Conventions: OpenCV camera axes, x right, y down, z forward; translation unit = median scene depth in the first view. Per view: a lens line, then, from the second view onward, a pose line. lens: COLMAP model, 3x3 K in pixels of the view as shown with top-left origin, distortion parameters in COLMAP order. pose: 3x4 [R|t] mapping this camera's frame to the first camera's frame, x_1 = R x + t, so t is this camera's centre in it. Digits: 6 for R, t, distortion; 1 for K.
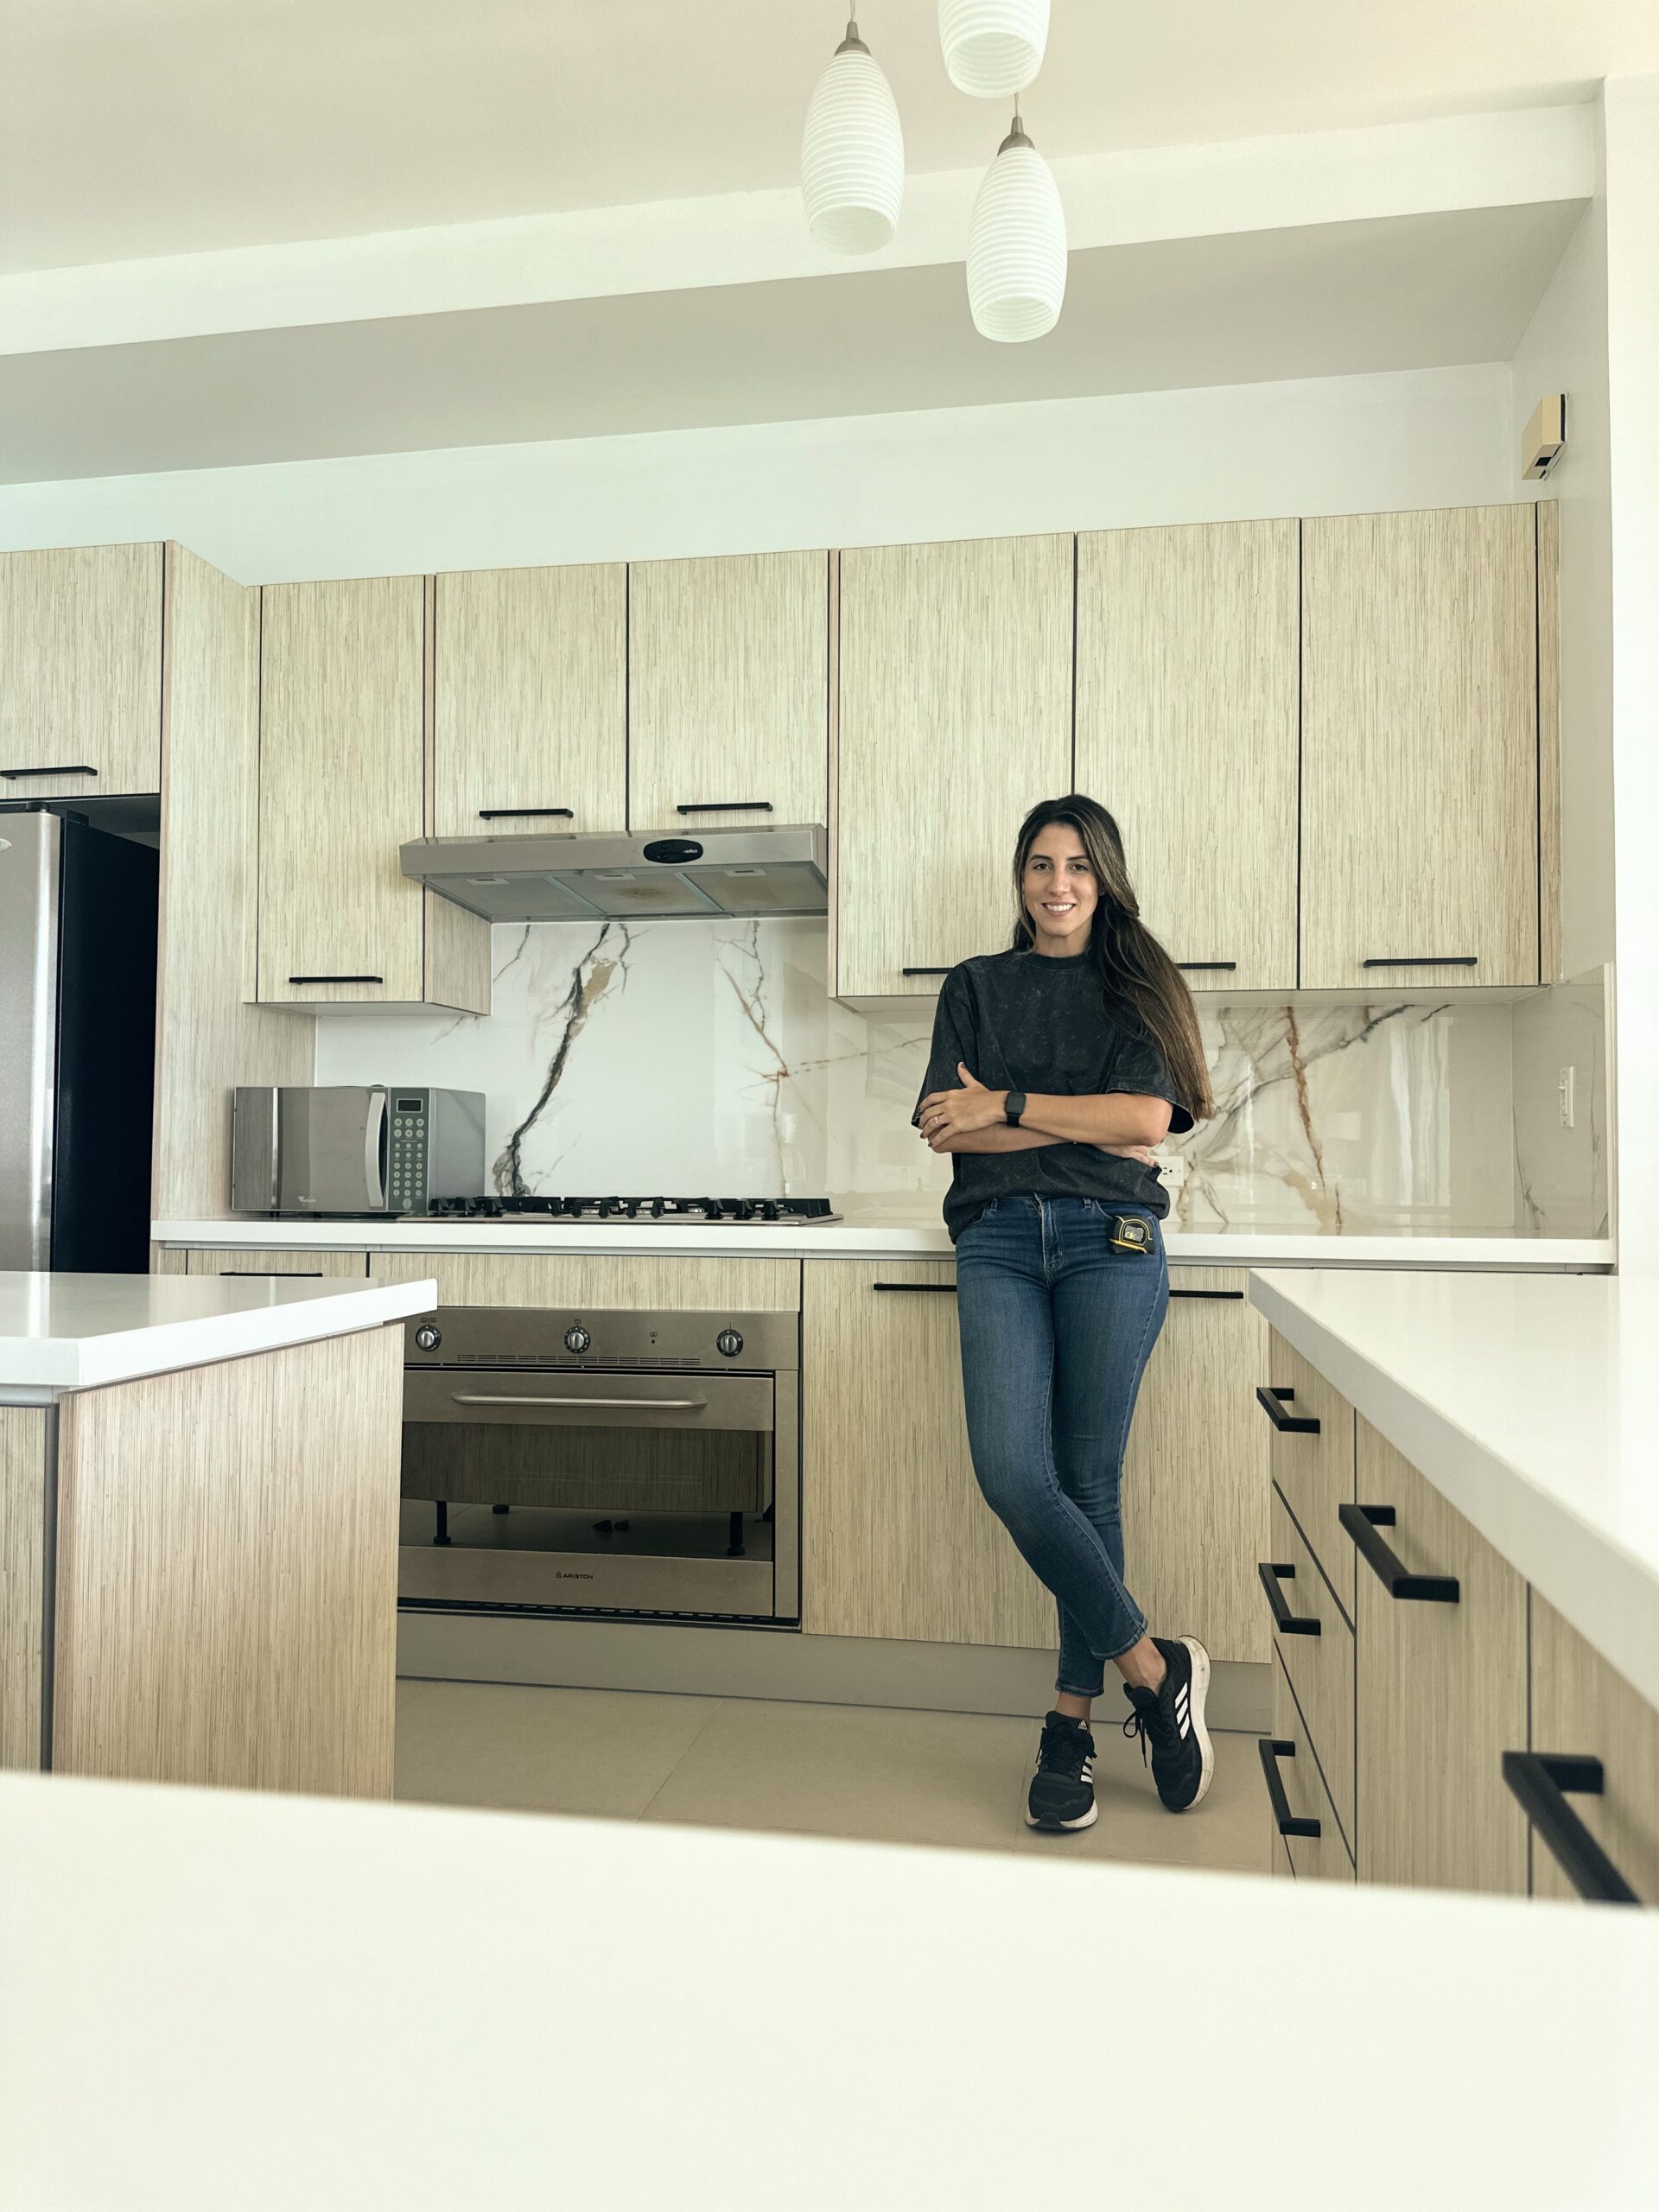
lens RADIAL K [[1539.5, 0, 824.3], [0, 1539.5, 1119.9], [0, 0, 1]] dist [0.171156, -0.354911]
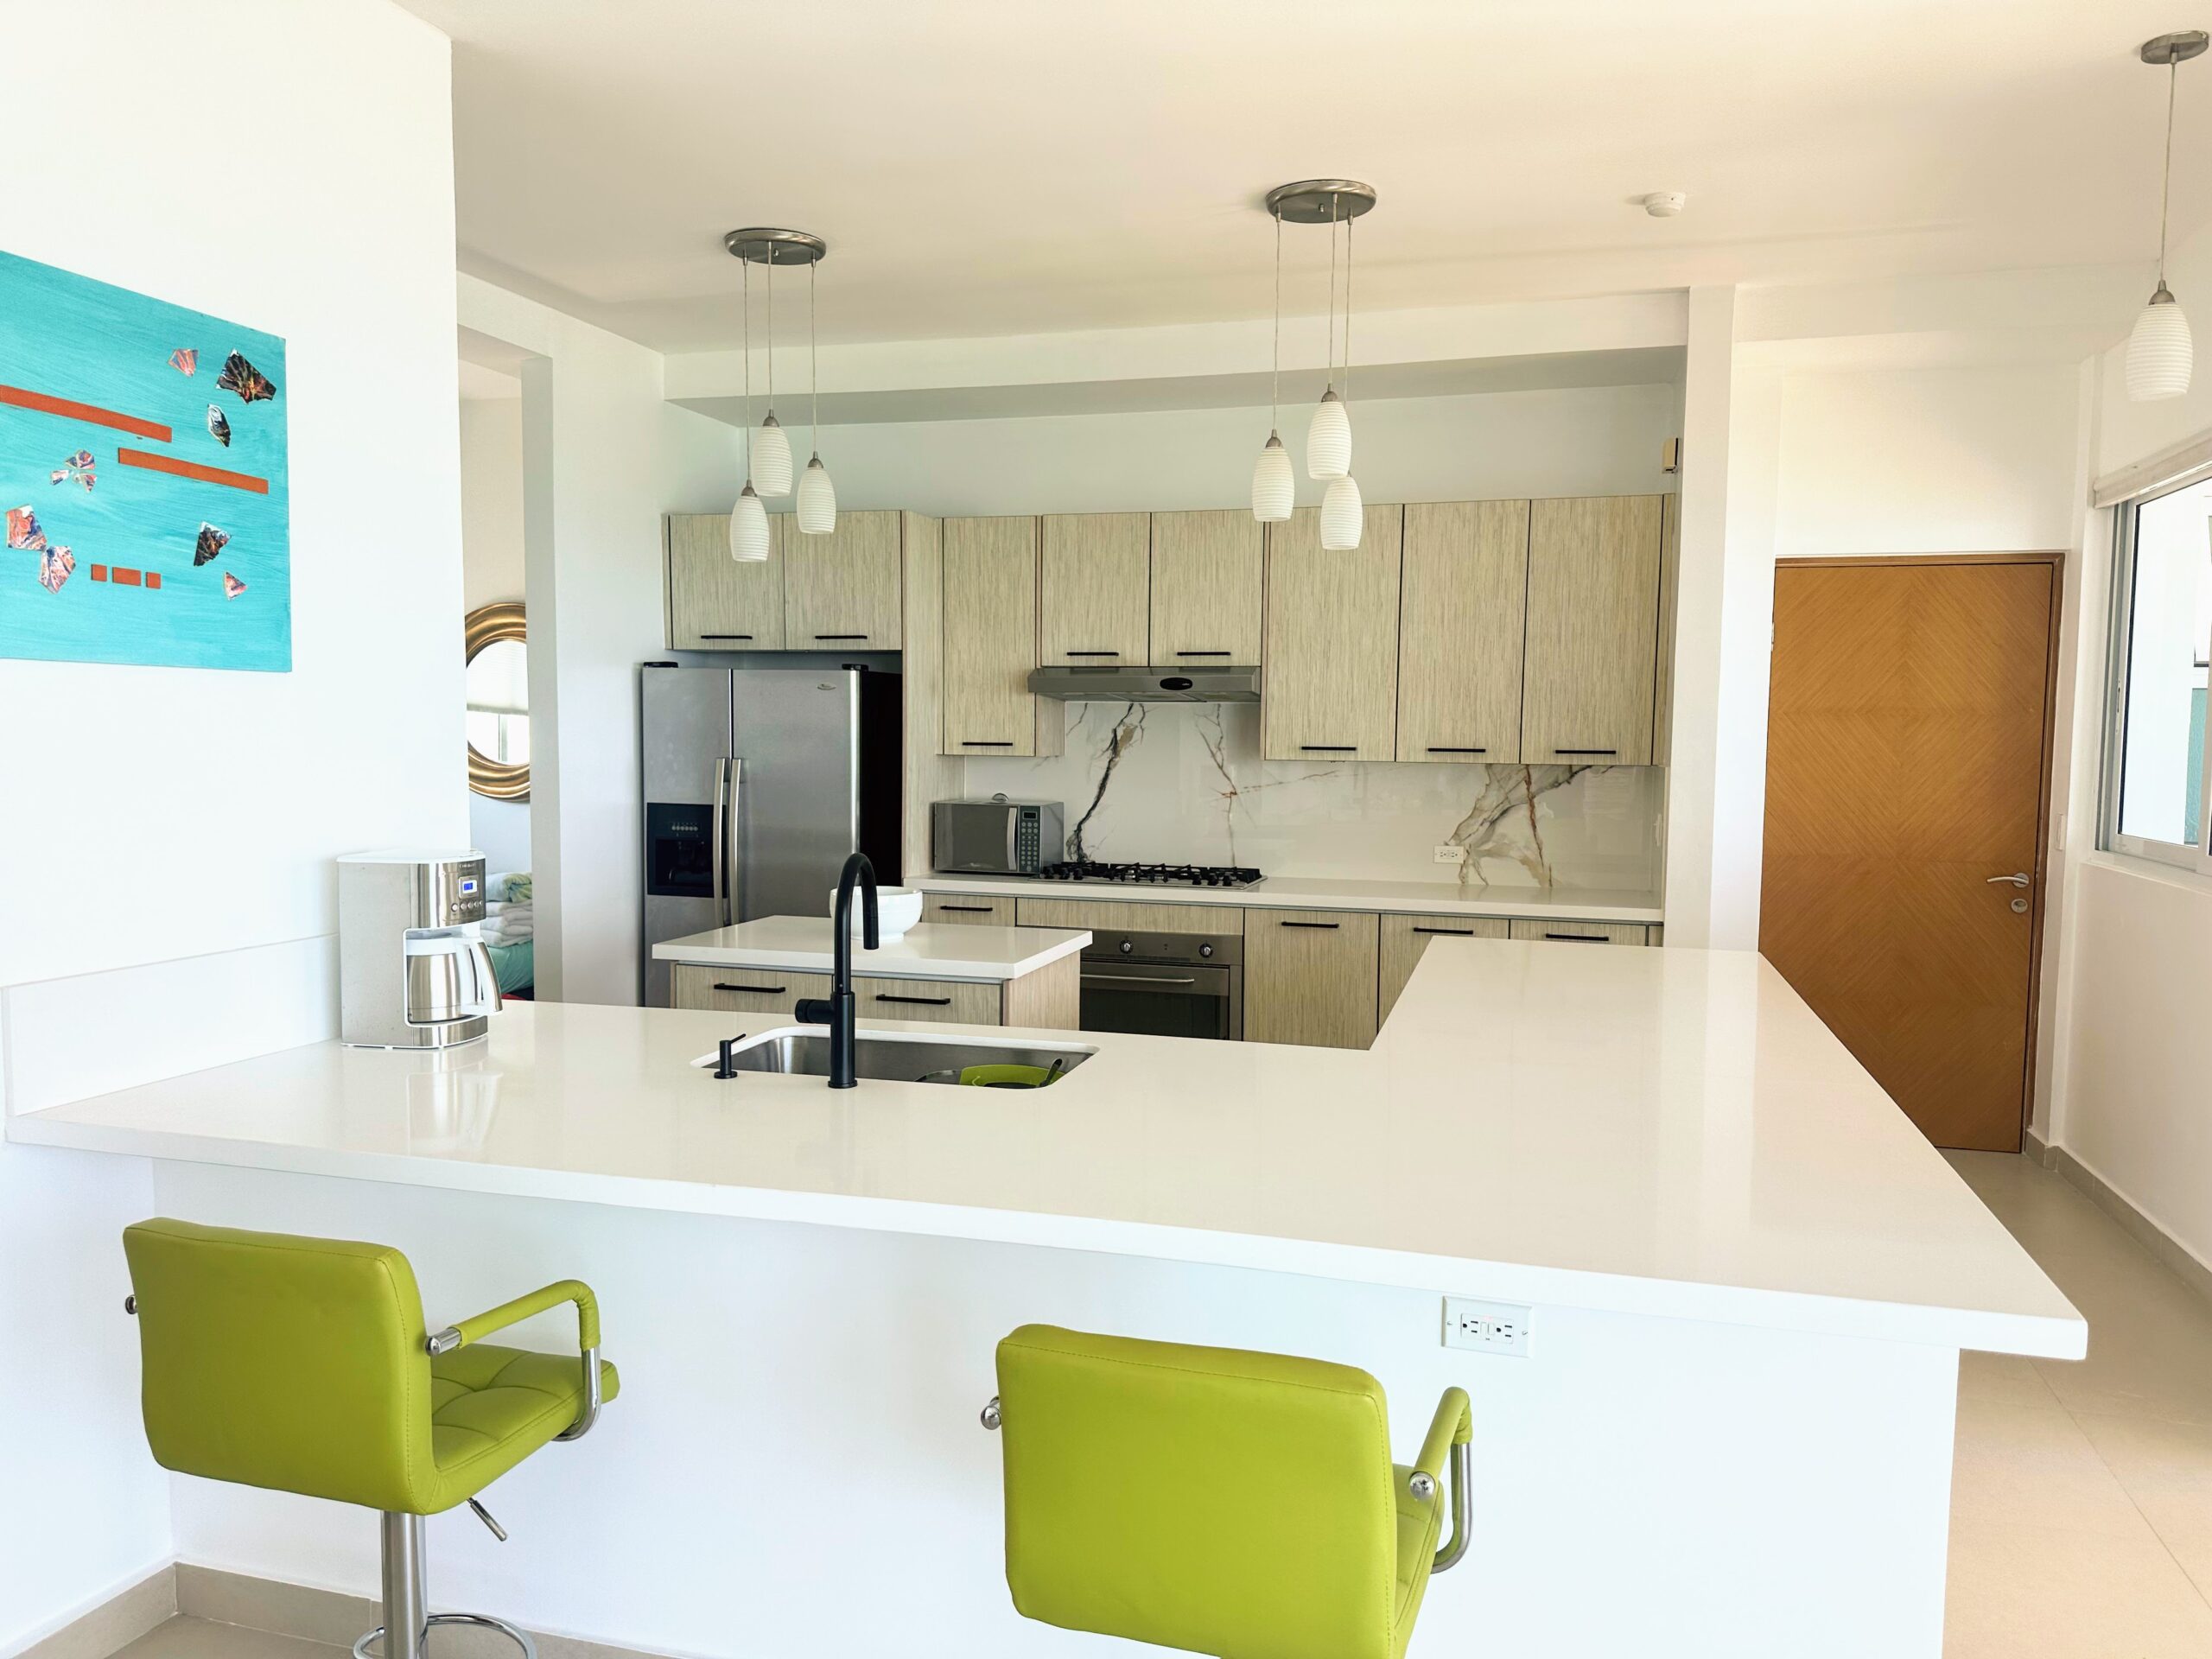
lens RADIAL K [[1539.5, 0, 1109.7], [0, 1539.5, 848.7], [0, 0, 1]] dist [0.171156, -0.354911]
pose [[0.995263, 0.012595, -0.096403, 0.002659], [-0.002077, 0.994101, 0.108434, -0.170791], [0.097201, -0.107720, 0.989418, -0.808204]]
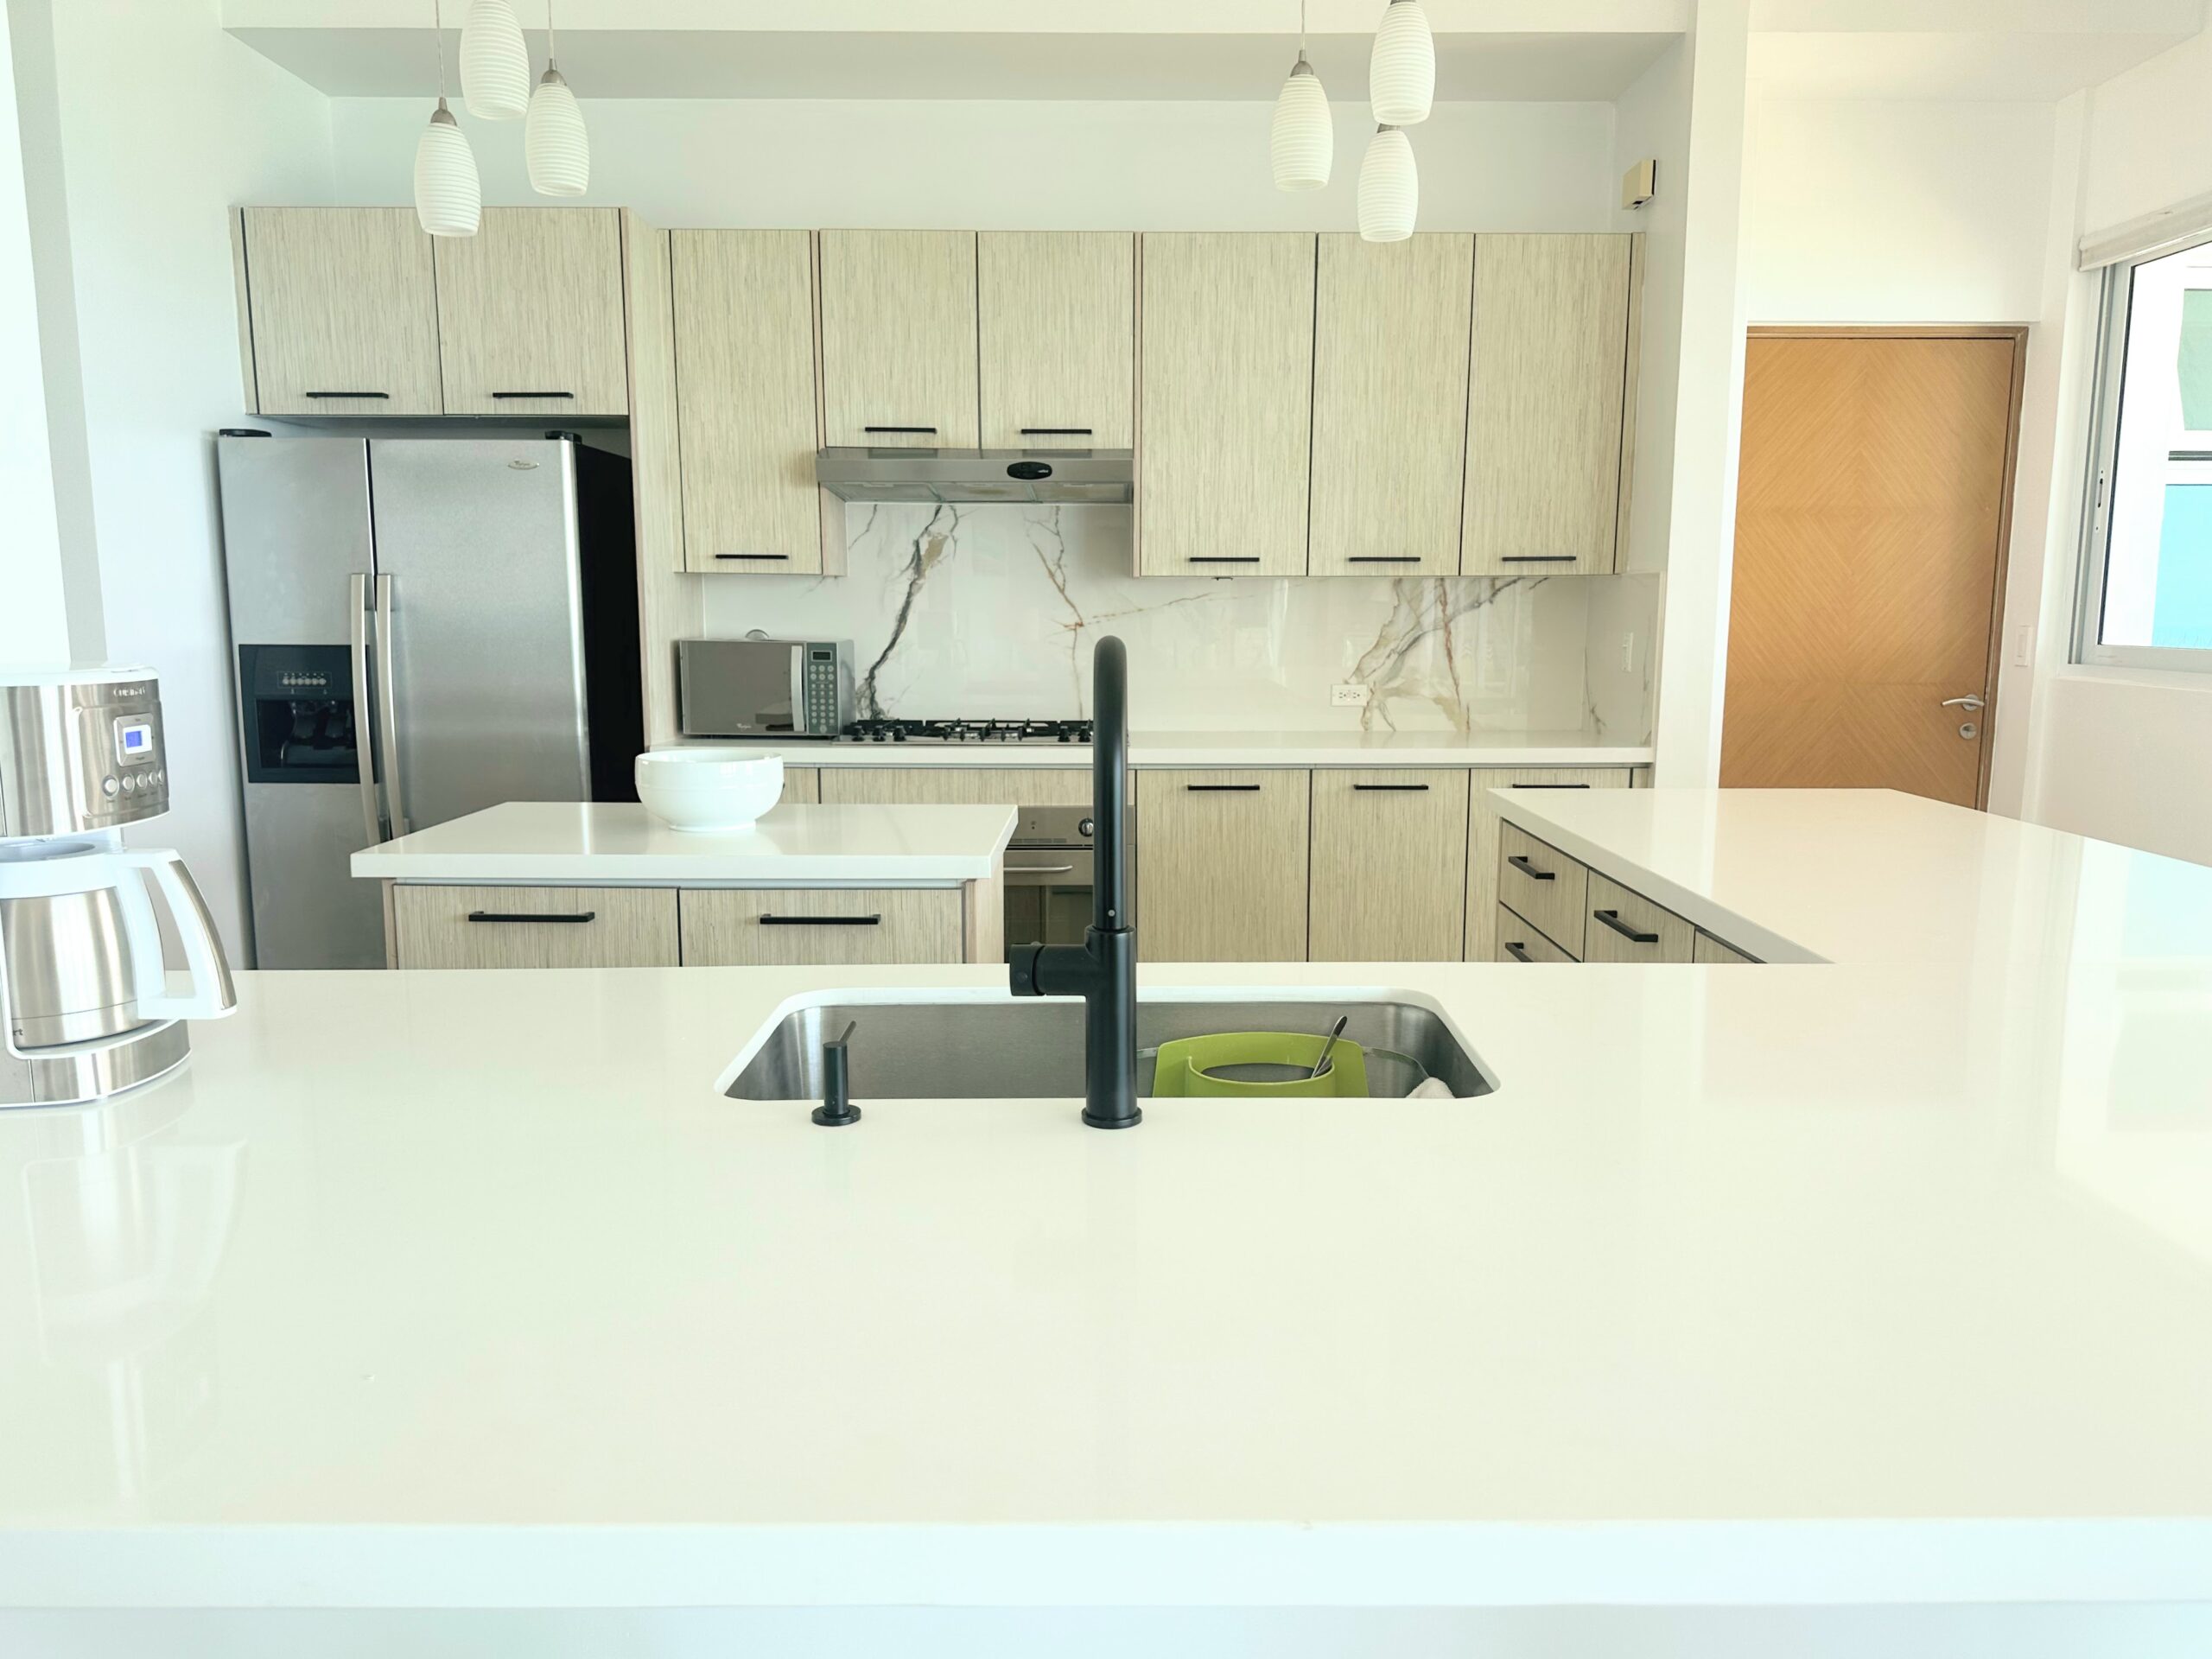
lens RADIAL K [[1570.0, 0, 1116.7], [0, 1570.0, 845.0], [0, 0, 1]] dist [0.180781, -0.378151]
pose [[0.982658, -0.031873, 0.182665, -0.276536], [-0.001830, 0.983401, 0.181434, -0.098884], [-0.185416, -0.178622, 0.966289, -0.403002]]
